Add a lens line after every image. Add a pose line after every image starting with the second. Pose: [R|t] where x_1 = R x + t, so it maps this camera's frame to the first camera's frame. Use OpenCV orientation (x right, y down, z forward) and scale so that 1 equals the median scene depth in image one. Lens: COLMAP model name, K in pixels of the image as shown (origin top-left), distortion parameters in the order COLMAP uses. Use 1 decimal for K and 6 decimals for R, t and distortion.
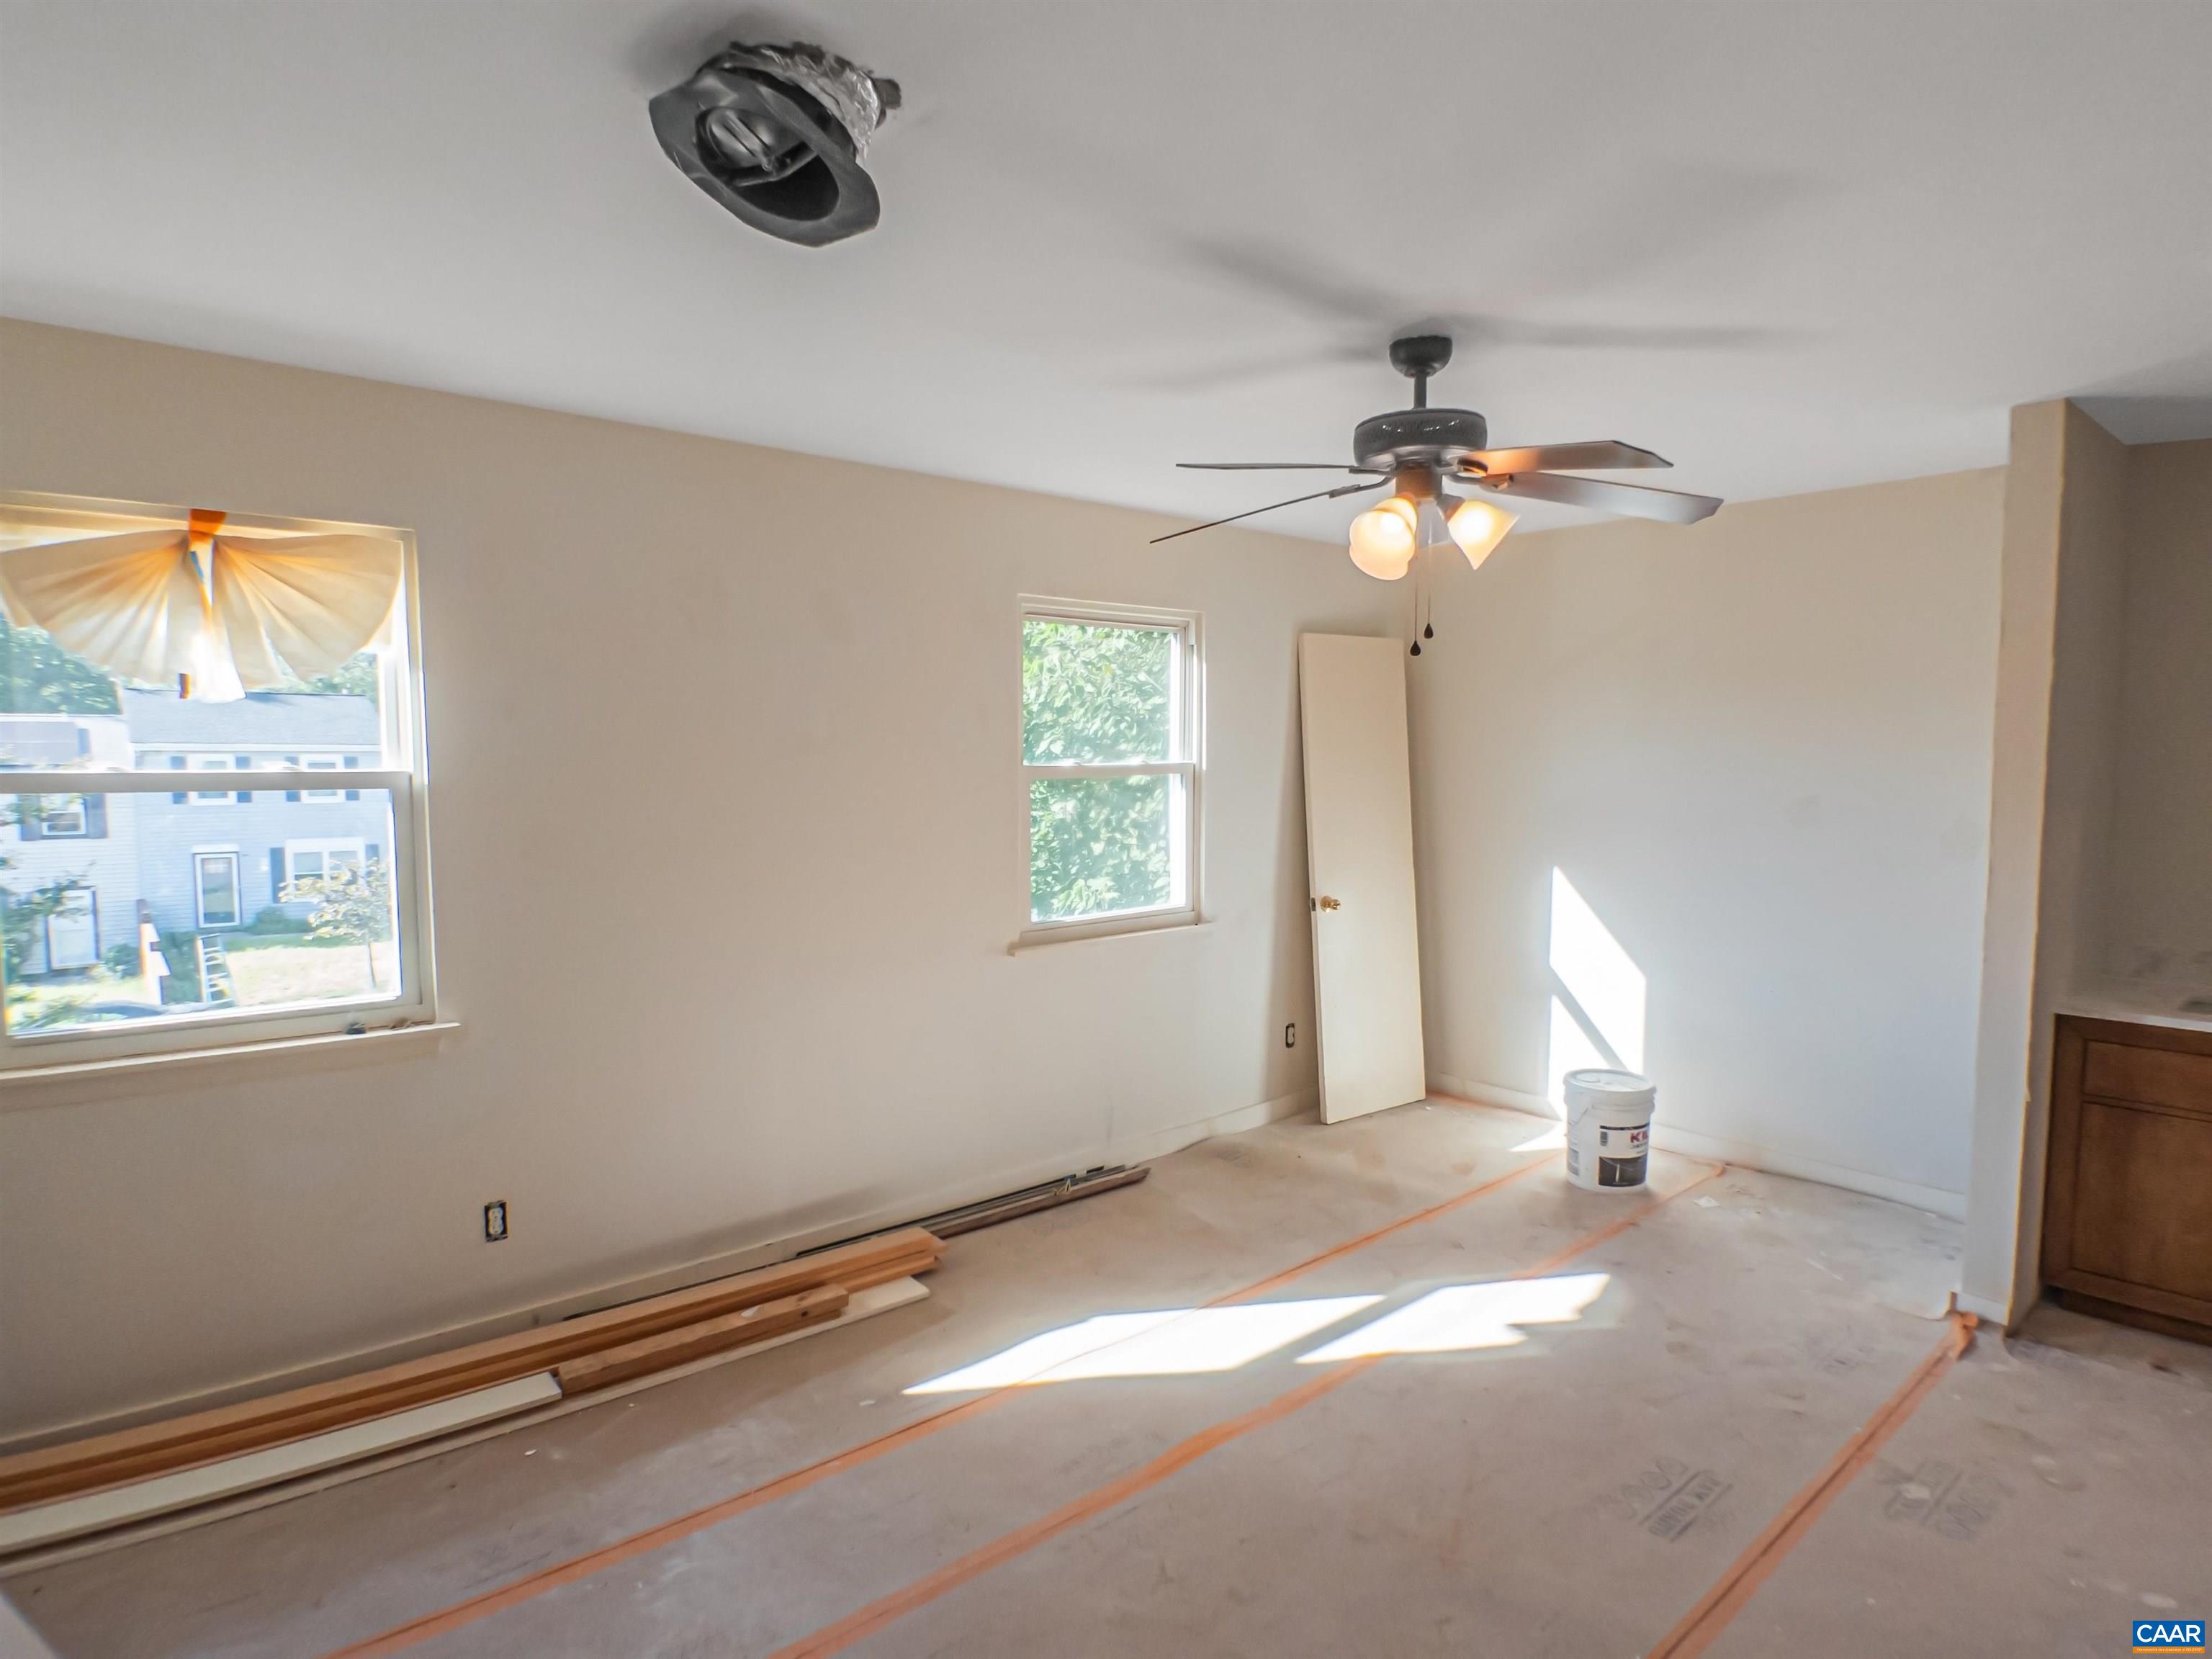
lens RADIAL K [[1195.3, 0, 1107.5], [0, 1195.3, 872.7], [0, 0, 1]] dist [-0.058100, 0.000165]
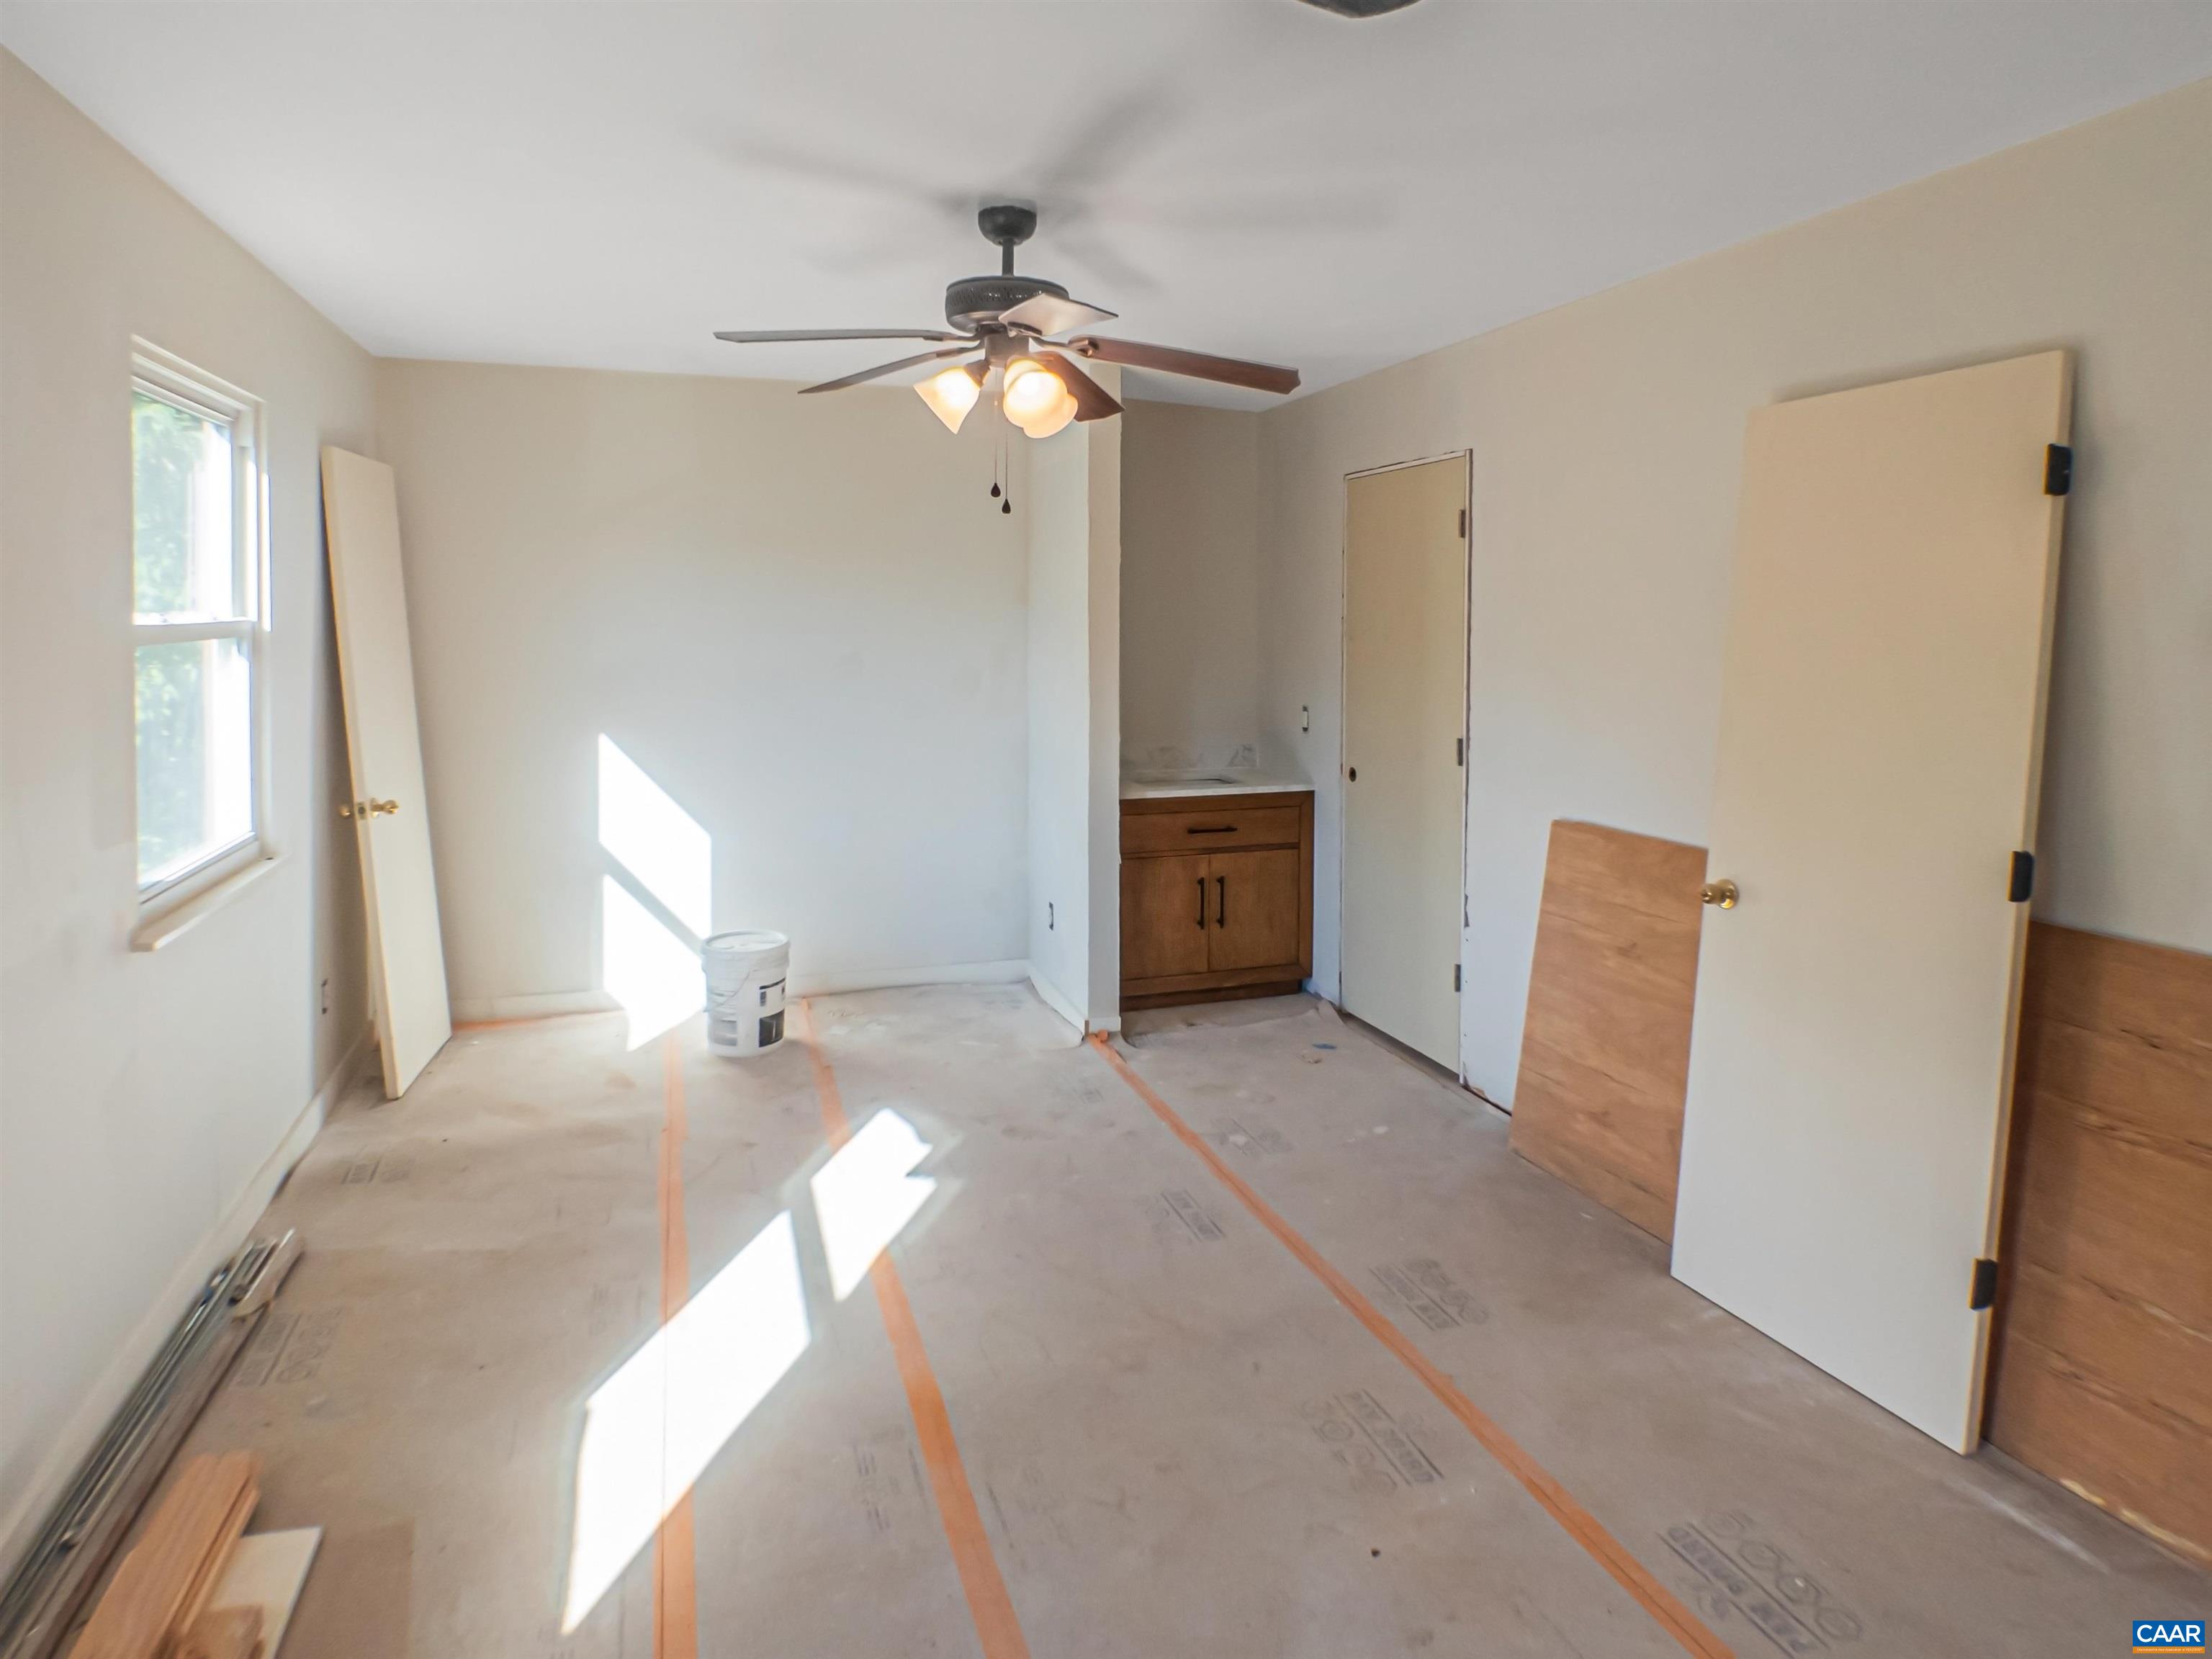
lens RADIAL K [[1257.7, 0, 1104.9], [0, 1257.7, 708.1], [0, 0, 1]] dist [-0.023675, -0.001568]
pose [[0.362608, -0.059068, 0.930068, -0.442802], [0.083699, 0.996020, 0.030624, -0.026855], [-0.928175, 0.066742, 0.366109, 0.327192]]
